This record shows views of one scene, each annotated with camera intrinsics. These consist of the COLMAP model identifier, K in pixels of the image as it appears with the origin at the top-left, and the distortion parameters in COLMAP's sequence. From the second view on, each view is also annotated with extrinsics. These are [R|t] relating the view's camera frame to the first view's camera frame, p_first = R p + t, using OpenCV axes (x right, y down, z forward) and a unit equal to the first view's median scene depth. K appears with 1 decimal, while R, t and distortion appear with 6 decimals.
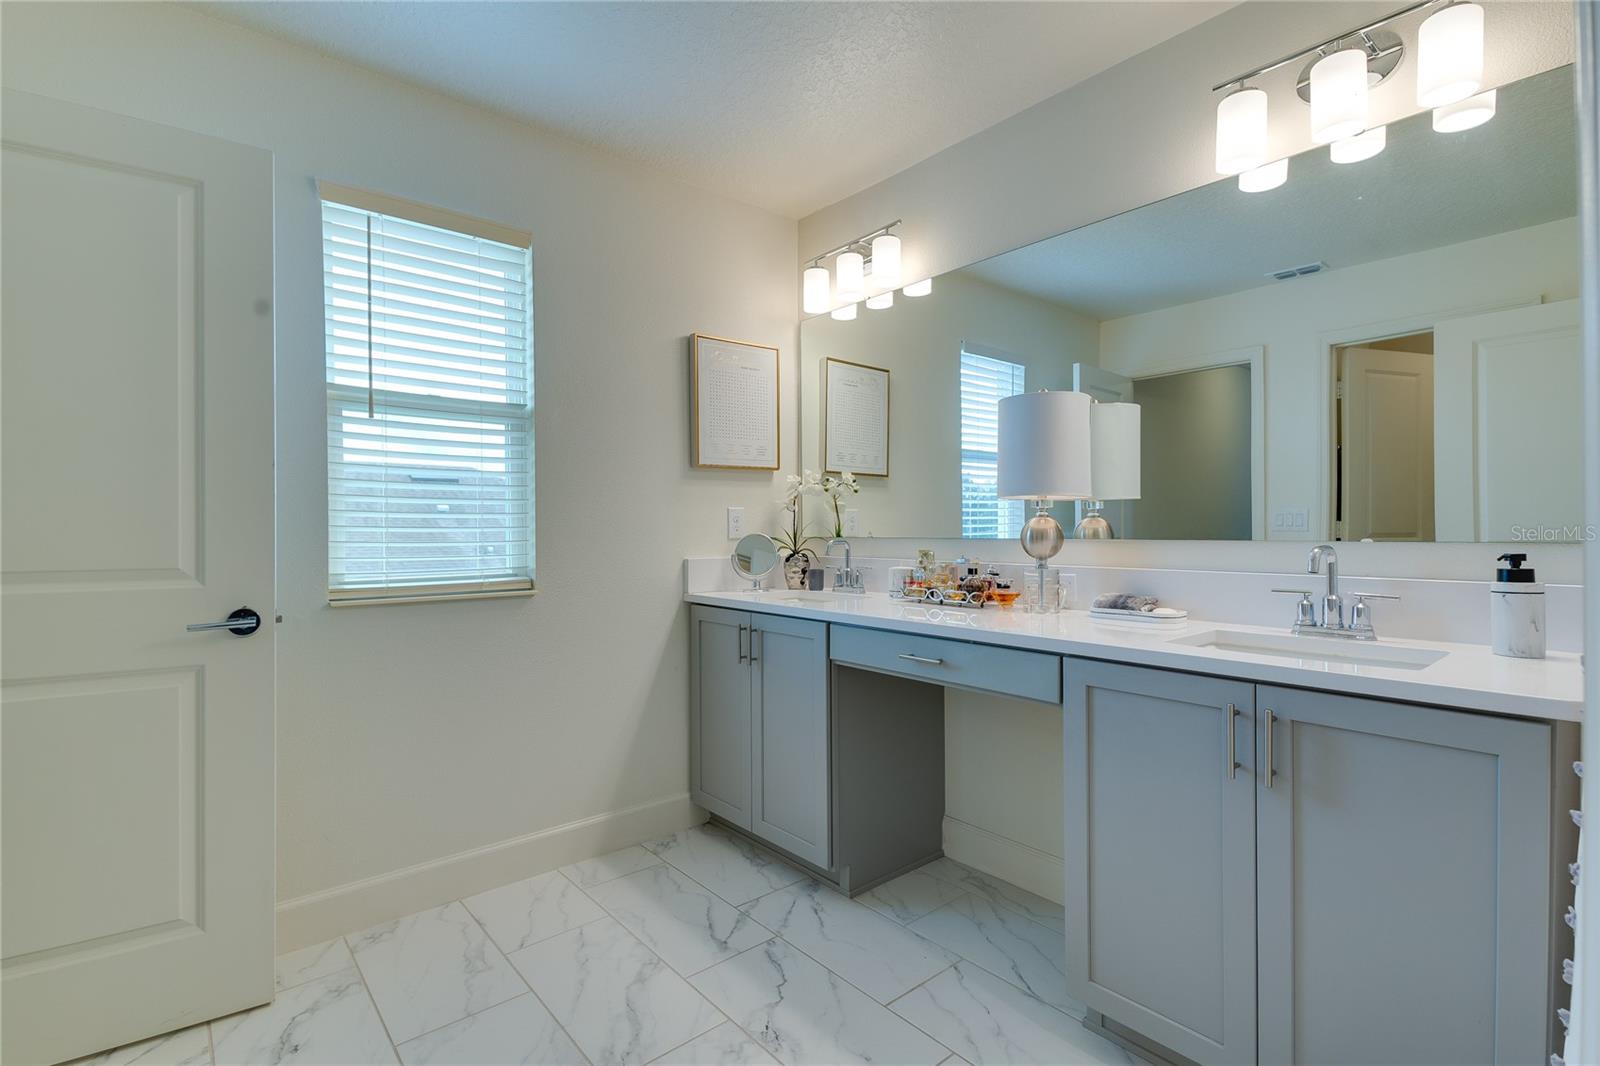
lens RADIAL K [[747.2, 0, 799.8], [0, 747.2, 528.0], [0, 0, 1]] dist [0.016334, -0.007008]
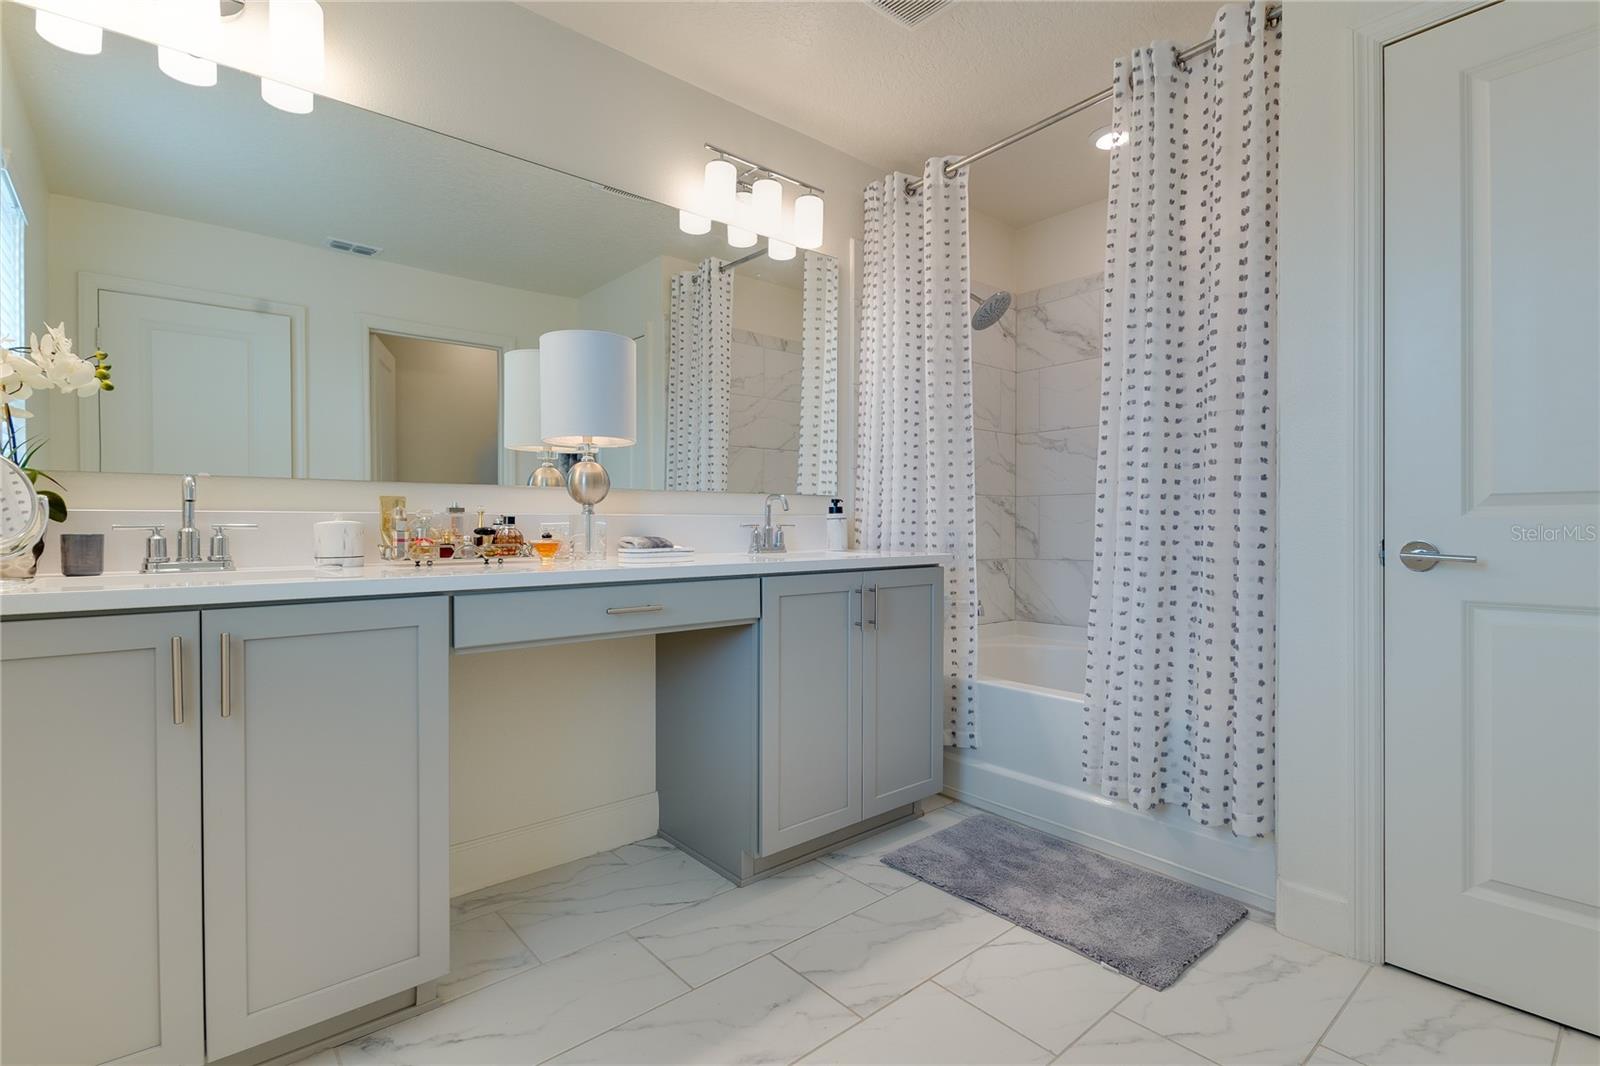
lens RADIAL K [[747.2, 0, 800.0], [0, 747.2, 536.5], [0, 0, 1]] dist [0.016334, -0.007008]
pose [[-0.006572, -0.008486, 0.999942, -0.651045], [0.004410, 0.999954, 0.008515, 0.075752], [-0.999969, 0.004466, -0.006535, 0.732774]]
